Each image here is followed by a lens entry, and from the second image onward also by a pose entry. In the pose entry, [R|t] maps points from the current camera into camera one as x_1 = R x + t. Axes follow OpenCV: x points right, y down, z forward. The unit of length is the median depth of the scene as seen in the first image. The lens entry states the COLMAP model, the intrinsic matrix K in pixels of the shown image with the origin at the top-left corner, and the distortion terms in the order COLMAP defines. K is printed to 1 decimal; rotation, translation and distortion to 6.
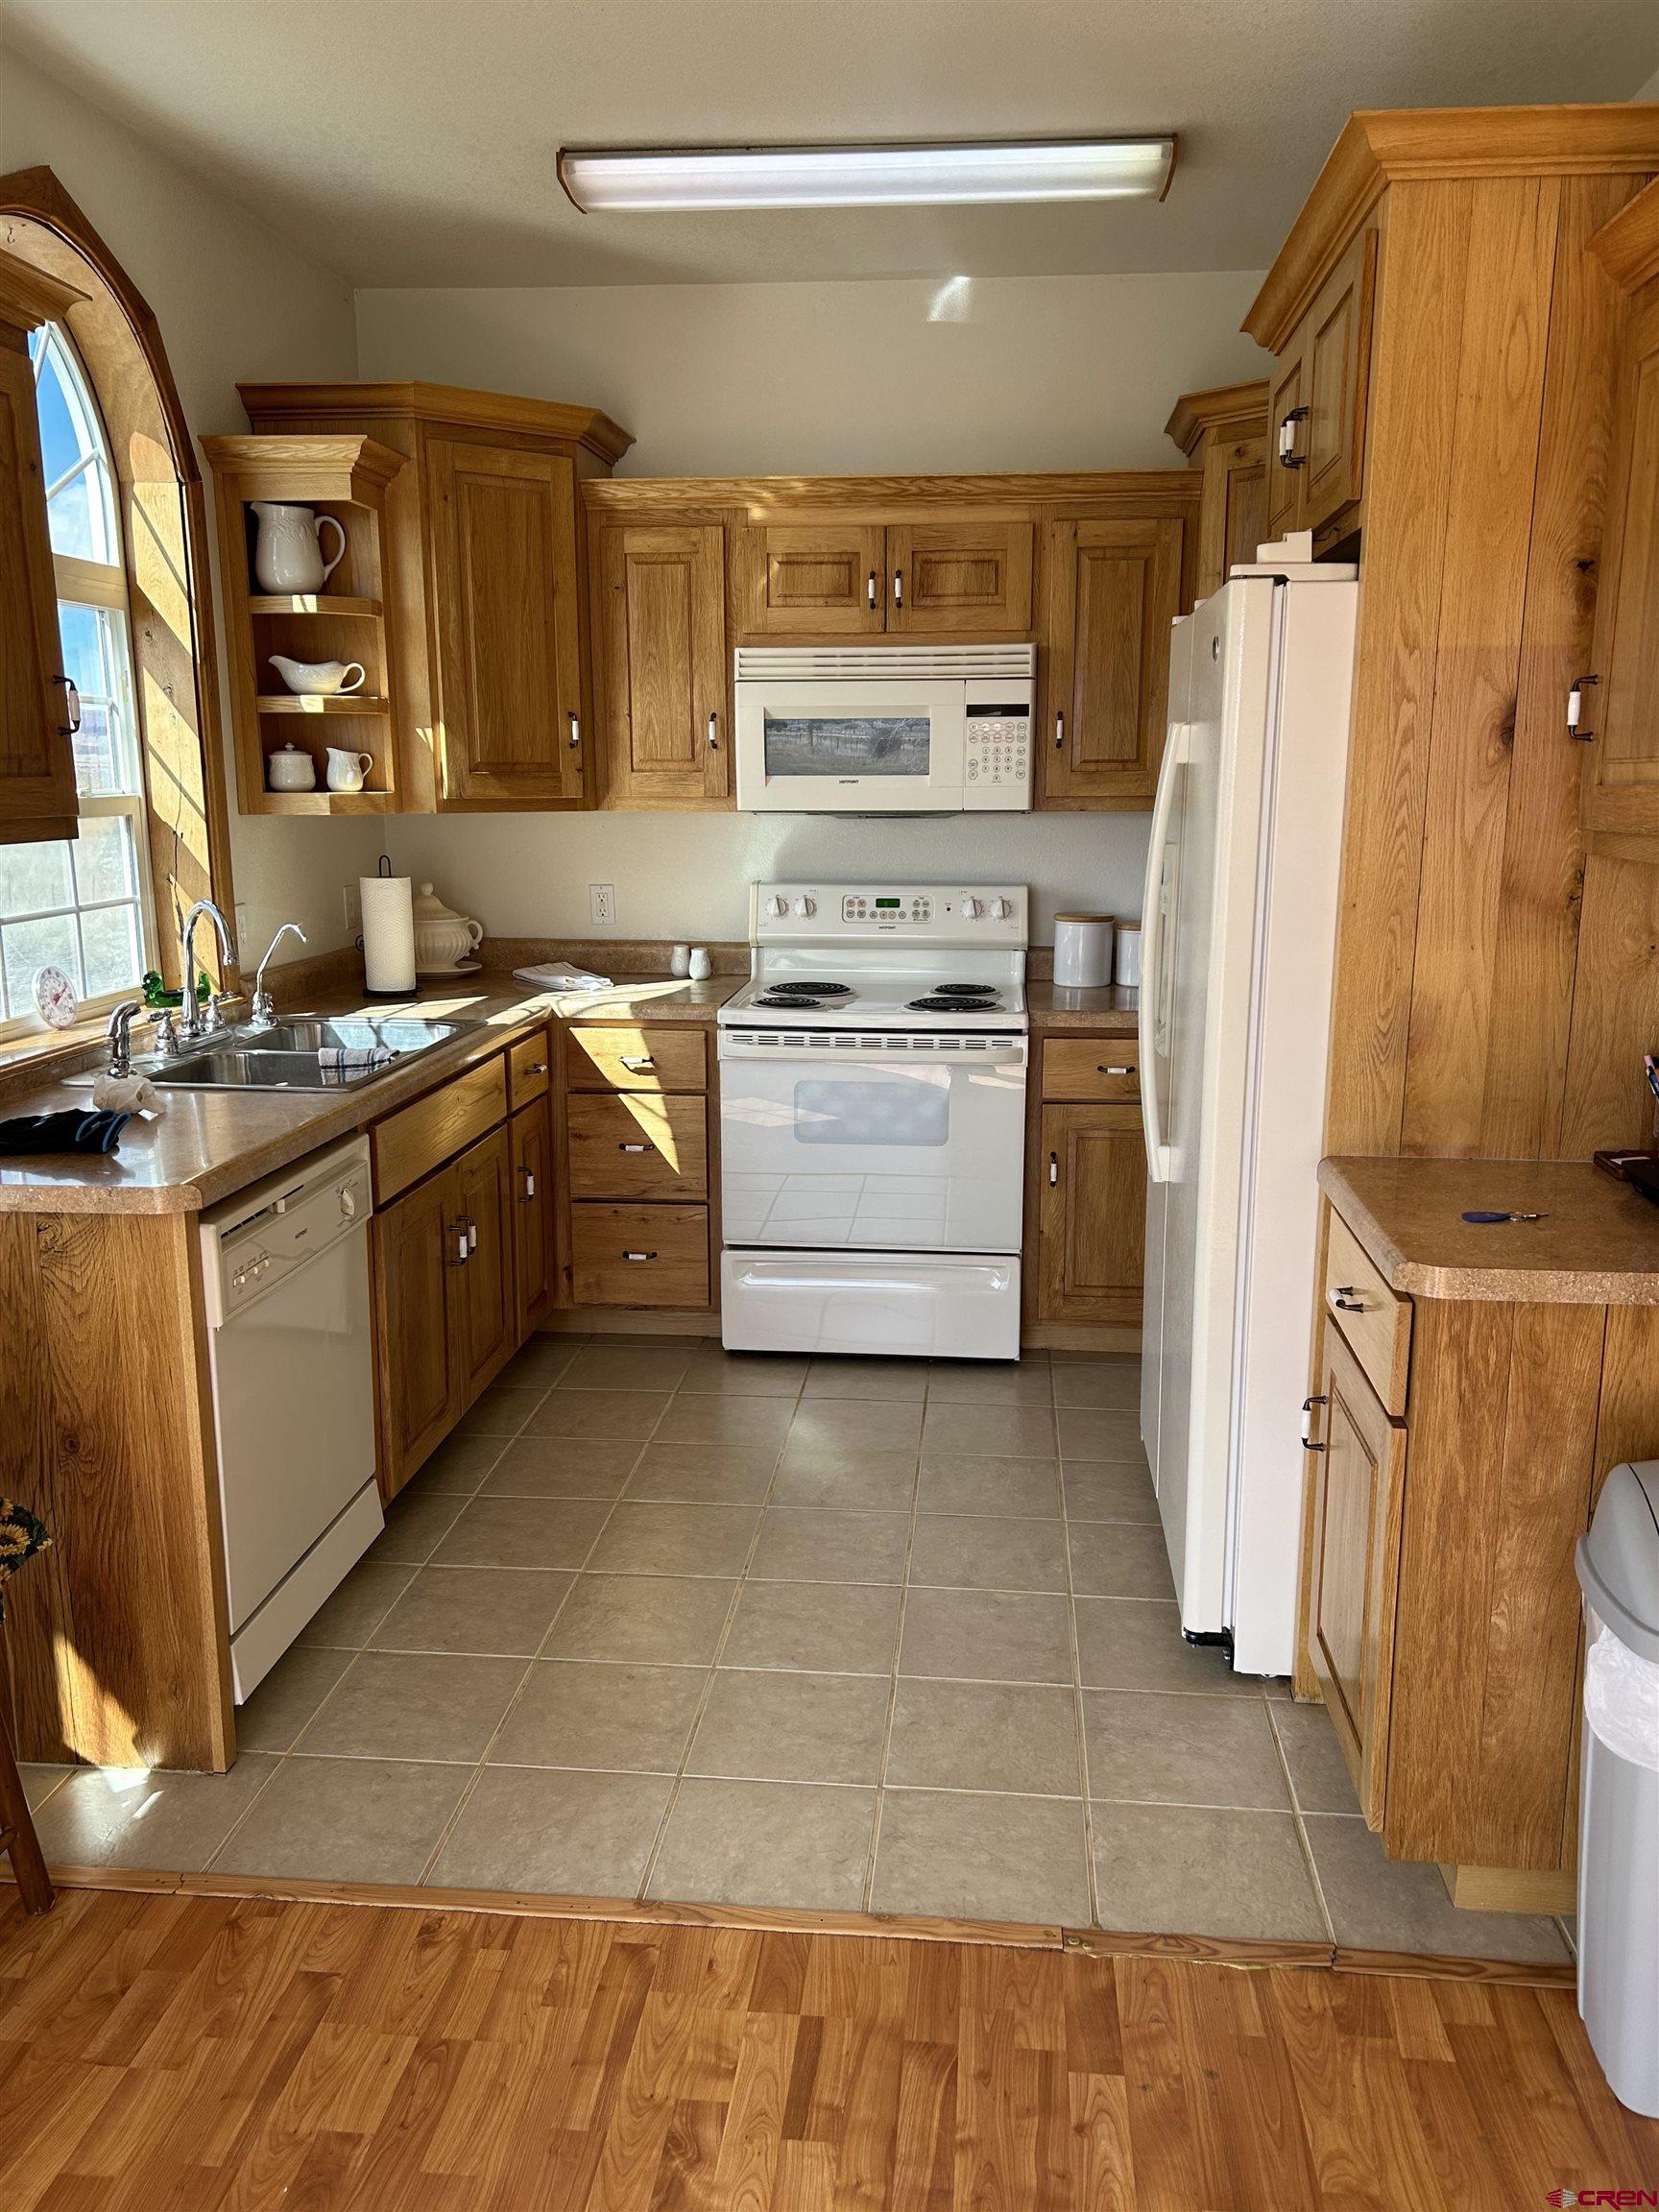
lens RADIAL K [[1659.4, 0, 829.5], [0, 1659.4, 1106.0], [0, 0, 1]] dist [0.096634, -0.117693]
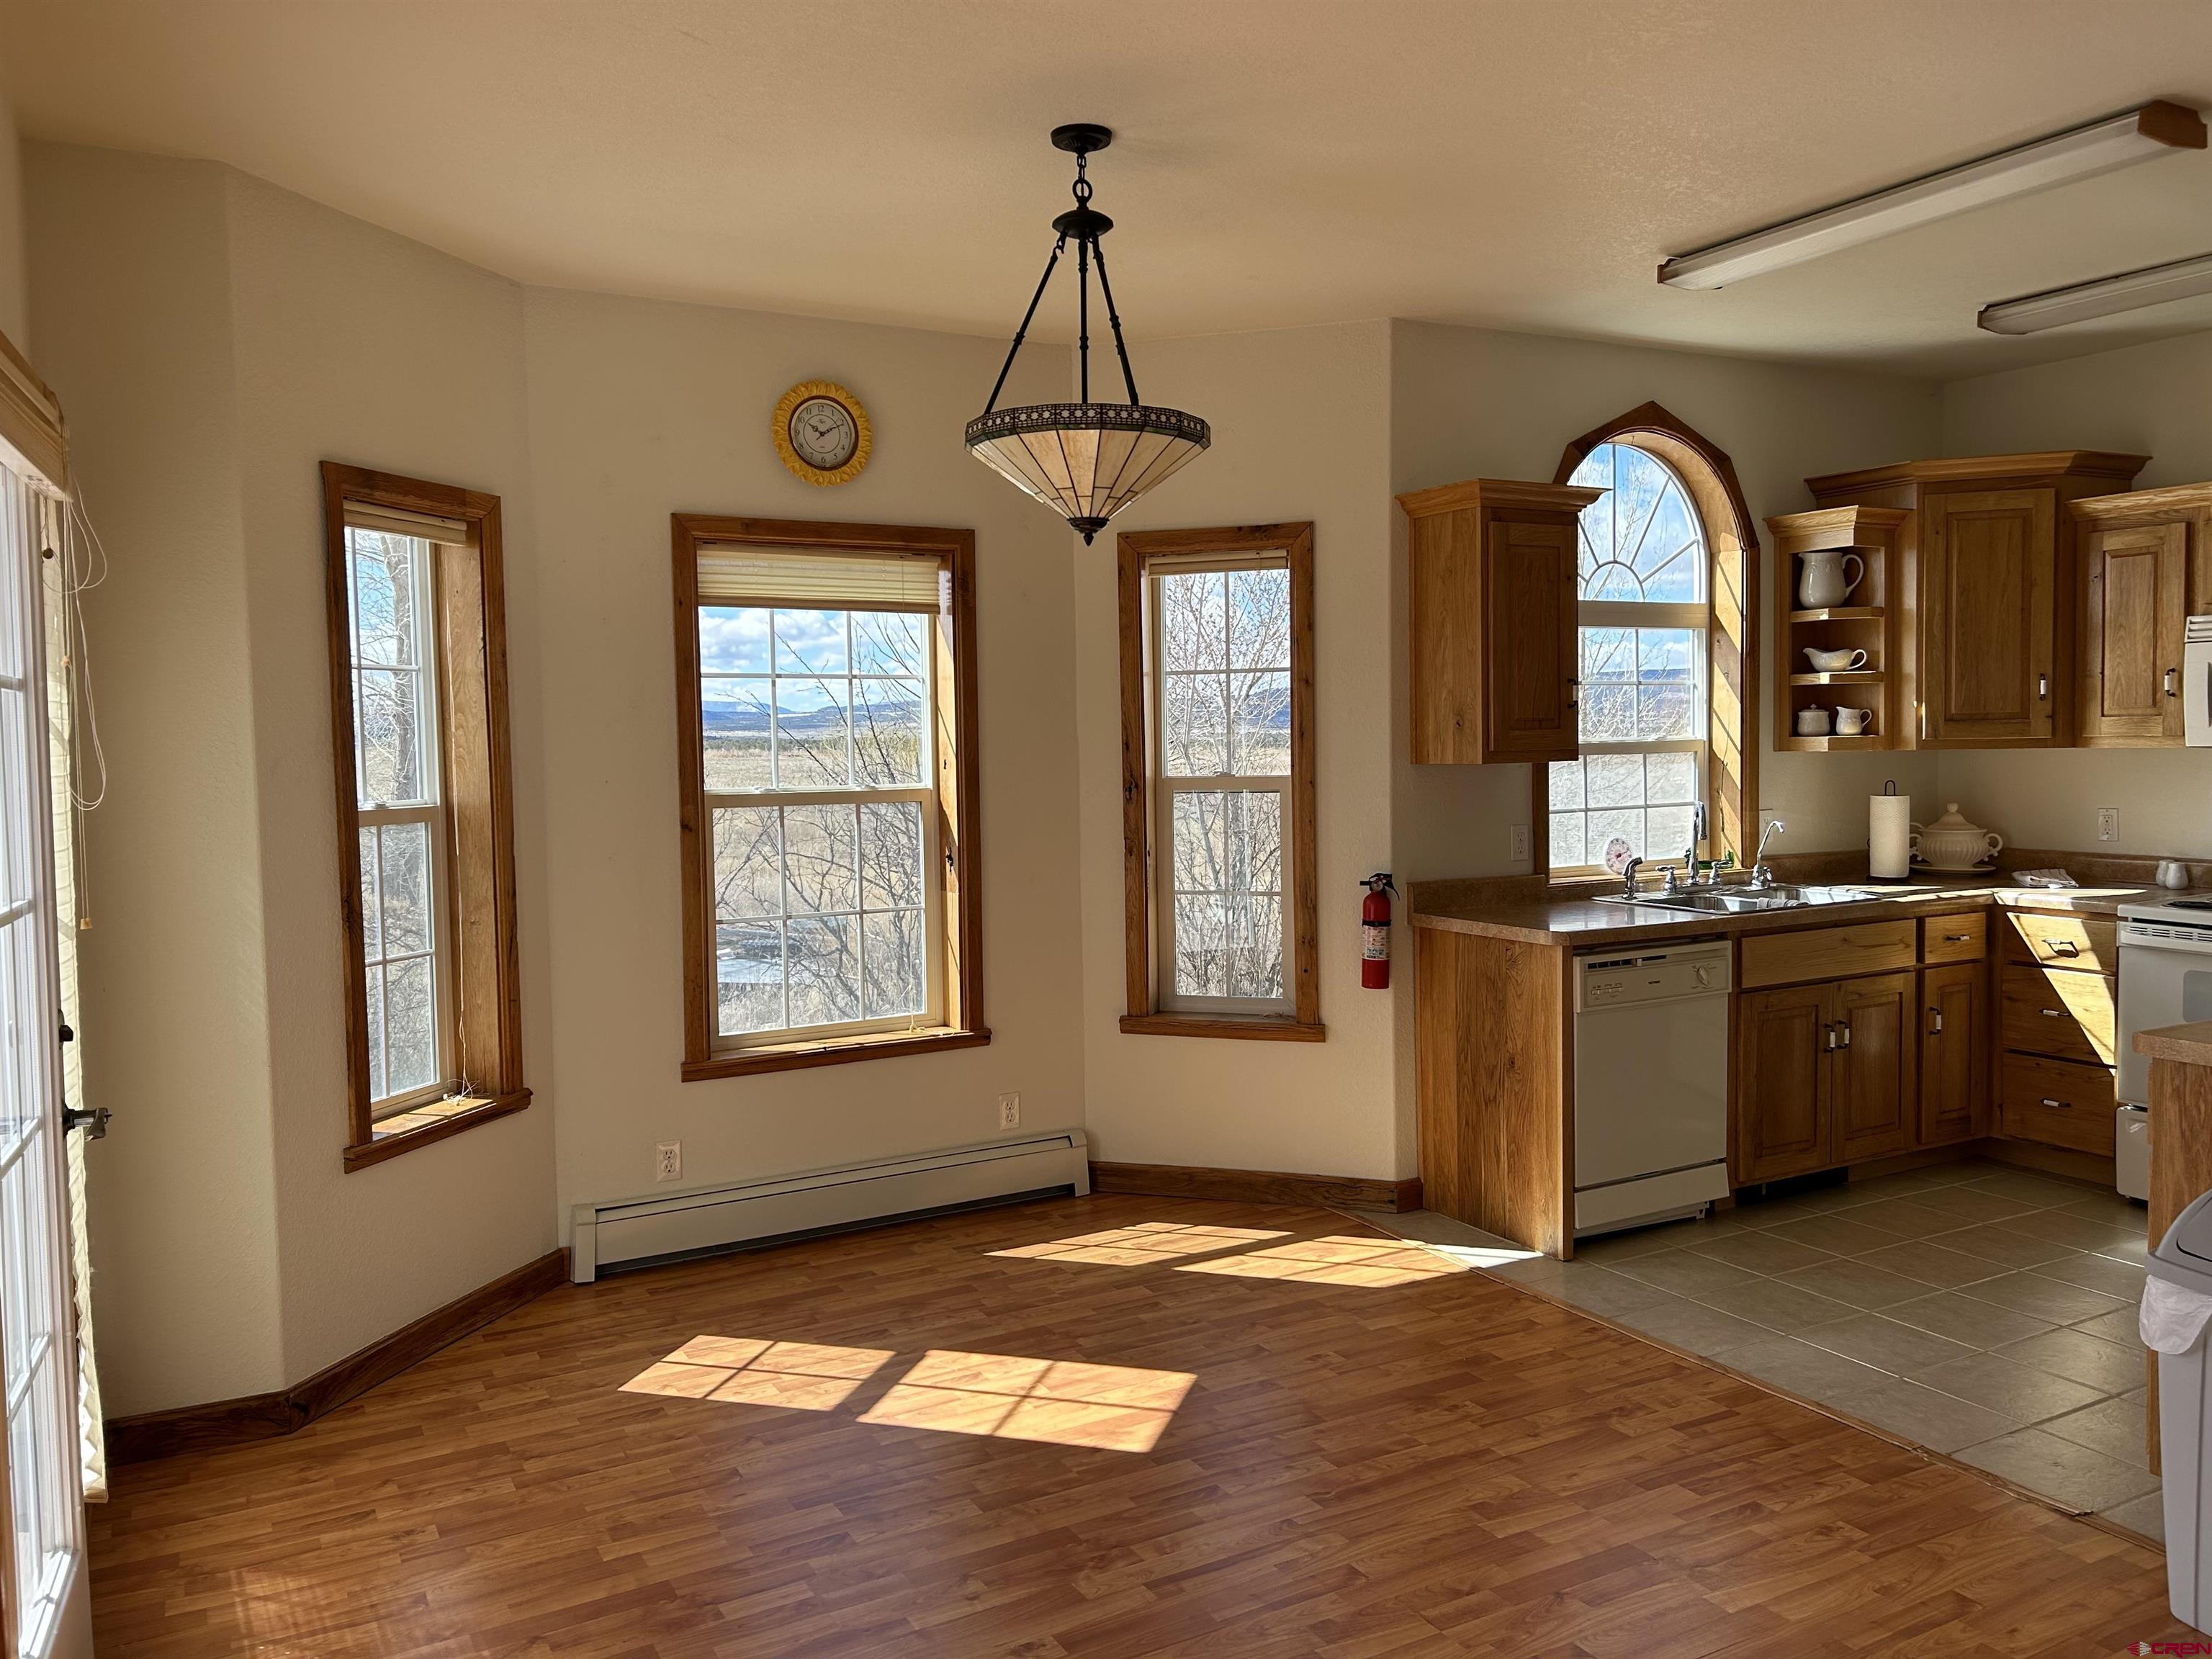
lens RADIAL K [[1659.4, 0, 1106.0], [0, 1659.4, 829.5], [0, 0, 1]] dist [0.096634, -0.117693]
pose [[0.564203, 0.039211, -0.824704, 0.566186], [-0.150945, 0.986935, -0.056341, 0.073608], [0.811721, 0.156273, 0.562751, -0.336920]]
